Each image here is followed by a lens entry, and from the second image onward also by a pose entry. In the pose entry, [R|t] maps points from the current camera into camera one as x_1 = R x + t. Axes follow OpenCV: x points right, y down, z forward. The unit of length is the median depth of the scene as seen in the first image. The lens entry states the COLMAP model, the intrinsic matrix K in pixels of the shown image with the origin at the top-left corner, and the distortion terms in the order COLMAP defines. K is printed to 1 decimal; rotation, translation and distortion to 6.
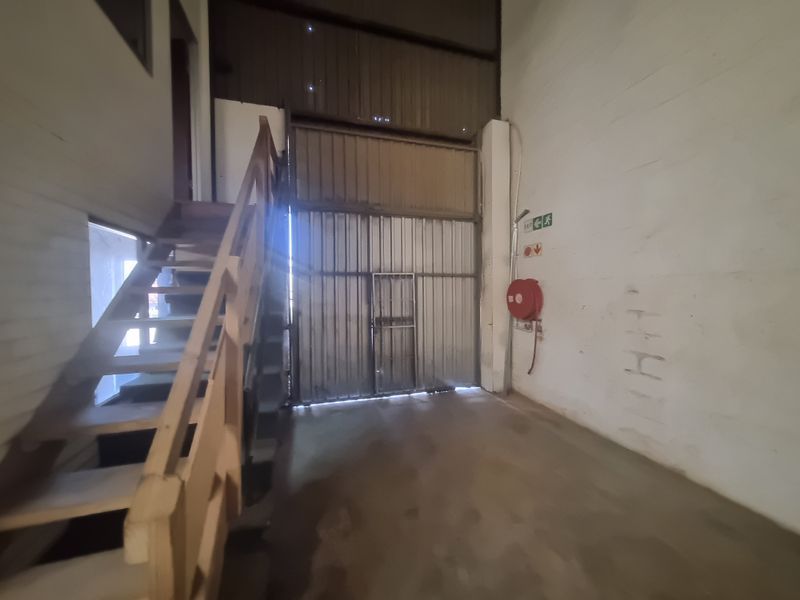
lens RADIAL K [[314.3, 0, 397.3], [0, 314.3, 296.4], [0, 0, 1]] dist [0.000533, -0.000490]
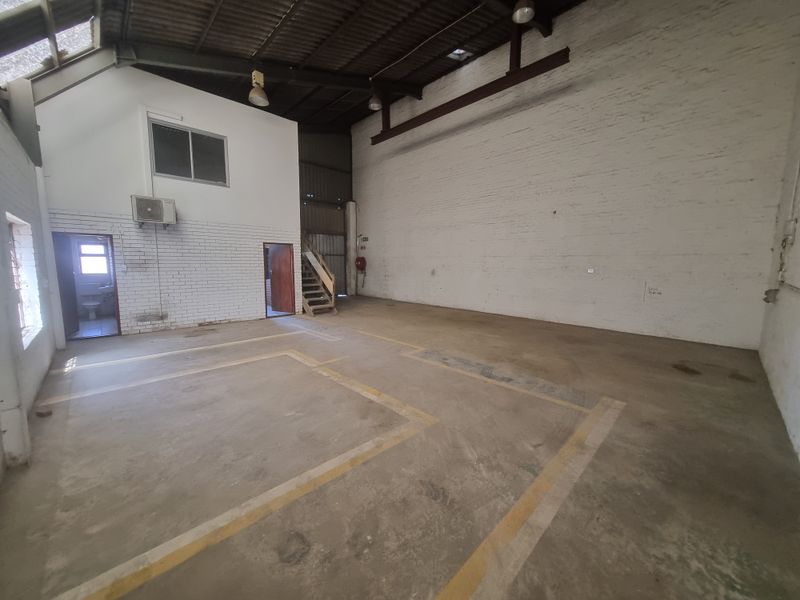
lens RADIAL K [[314.3, 0, 397.3], [0, 314.3, 296.4], [0, 0, 1]] dist [0.000533, -0.000490]
pose [[0.900672, -0.035155, 0.433074, -0.582193], [0.000571, 0.996816, 0.079728, 0.080118], [-0.434499, -0.071561, 0.897825, -1.829628]]
